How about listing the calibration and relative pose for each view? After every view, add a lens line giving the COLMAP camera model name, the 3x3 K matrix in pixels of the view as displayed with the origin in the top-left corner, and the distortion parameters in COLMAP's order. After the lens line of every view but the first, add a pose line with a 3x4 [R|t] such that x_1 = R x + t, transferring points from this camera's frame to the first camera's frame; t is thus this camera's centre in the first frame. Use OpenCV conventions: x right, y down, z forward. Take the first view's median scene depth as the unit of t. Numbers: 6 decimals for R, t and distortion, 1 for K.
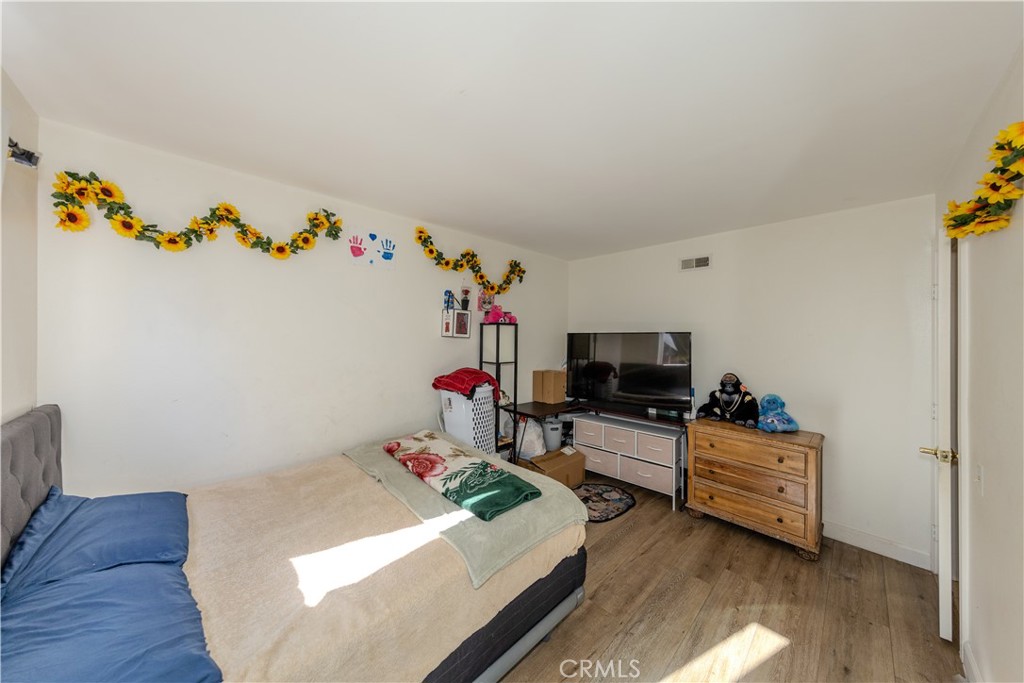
lens RADIAL K [[334.4, 0, 512.0], [0, 334.4, 341.5], [0, 0, 1]] dist [0.007243, -0.000016]
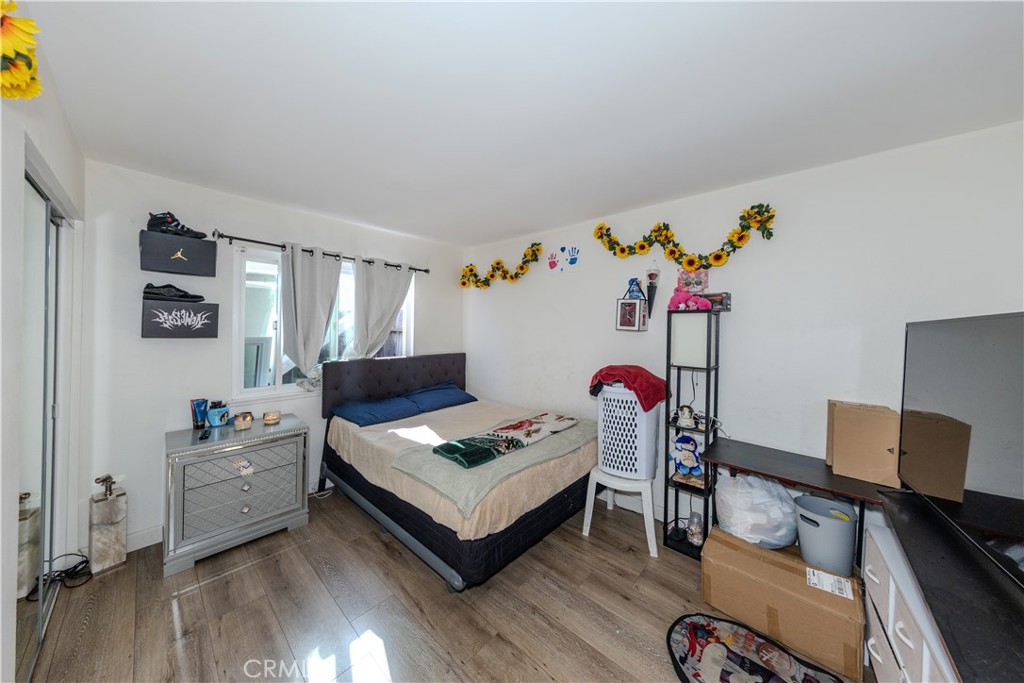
lens RADIAL K [[334.4, 0, 512.0], [0, 334.4, 341.5], [0, 0, 1]] dist [0.007243, -0.000016]
pose [[0.058595, 0.020864, -0.998064, 0.770282], [-0.042448, 0.998929, 0.018390, 0.015148], [0.997379, 0.041288, 0.059418, 0.697401]]
